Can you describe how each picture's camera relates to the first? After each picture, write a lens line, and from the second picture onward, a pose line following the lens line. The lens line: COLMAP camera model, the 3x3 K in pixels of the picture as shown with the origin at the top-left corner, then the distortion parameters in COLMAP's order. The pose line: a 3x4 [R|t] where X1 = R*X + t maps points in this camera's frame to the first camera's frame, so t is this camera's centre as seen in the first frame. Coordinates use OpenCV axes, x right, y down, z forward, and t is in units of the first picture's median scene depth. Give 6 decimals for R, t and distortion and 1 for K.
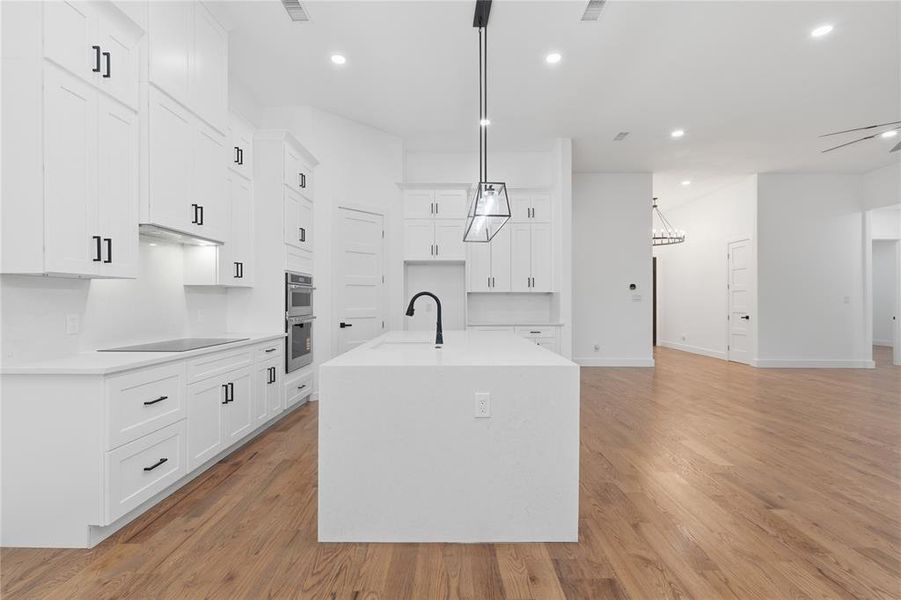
lens RADIAL K [[416.4, 0, 438.2], [0, 416.4, 302.0], [0, 0, 1]] dist [0.000518, 0.001364]
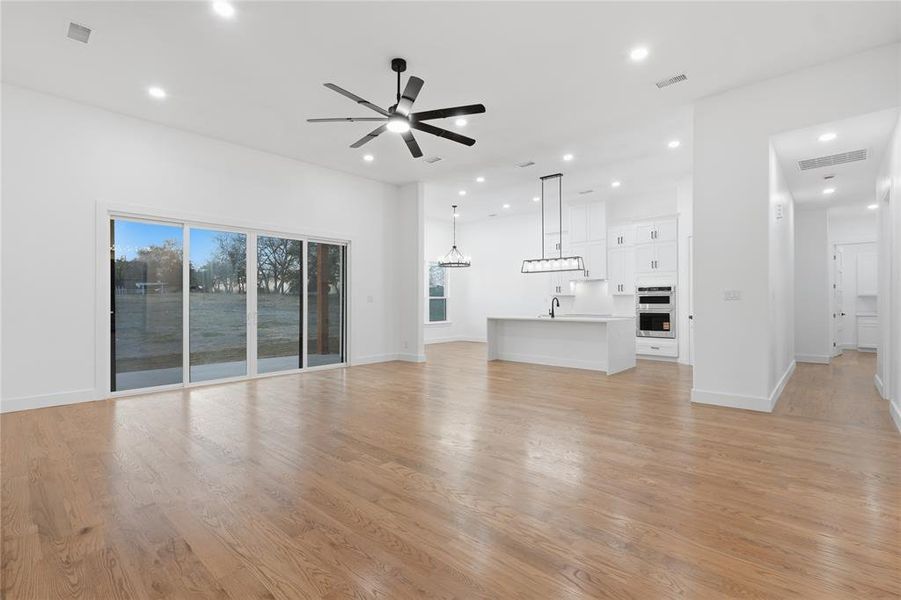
lens RADIAL K [[416.4, 0, 447.6], [0, 416.4, 302.0], [0, 0, 1]] dist [0.000518, 0.001364]
pose [[-0.661374, 0.000921, -0.750055, 1.261861], [-0.000665, 0.999998, 0.001815, 0.000608], [0.750056, 0.001699, -0.661372, 1.181926]]
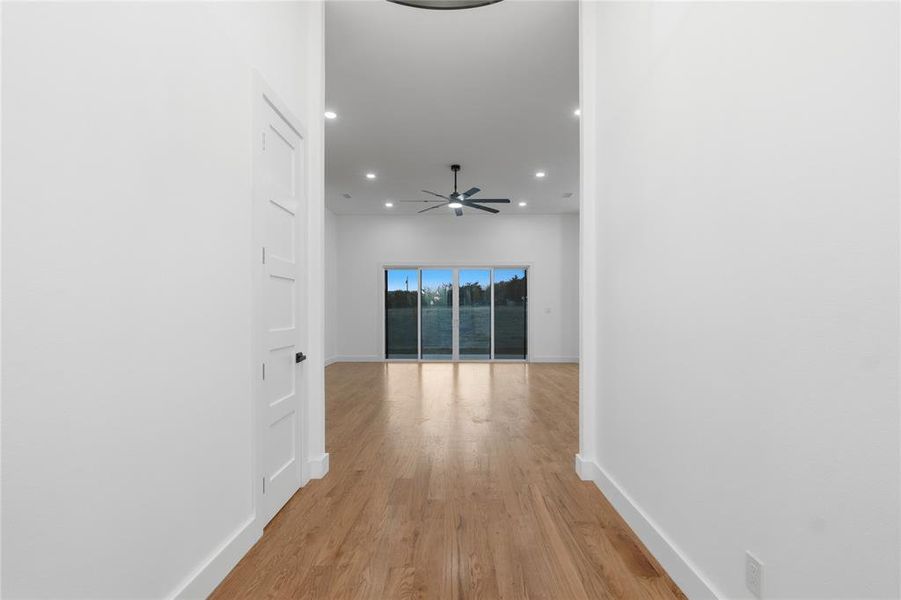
lens RADIAL K [[416.4, 0, 446.5], [0, 416.4, 305.2], [0, 0, 1]] dist [0.000518, 0.001364]
pose [[-0.999996, -0.001127, 0.002678, 0.818392], [-0.001162, 0.999912, -0.013199, -0.004203], [-0.002663, -0.013202, -0.999909, 1.779434]]
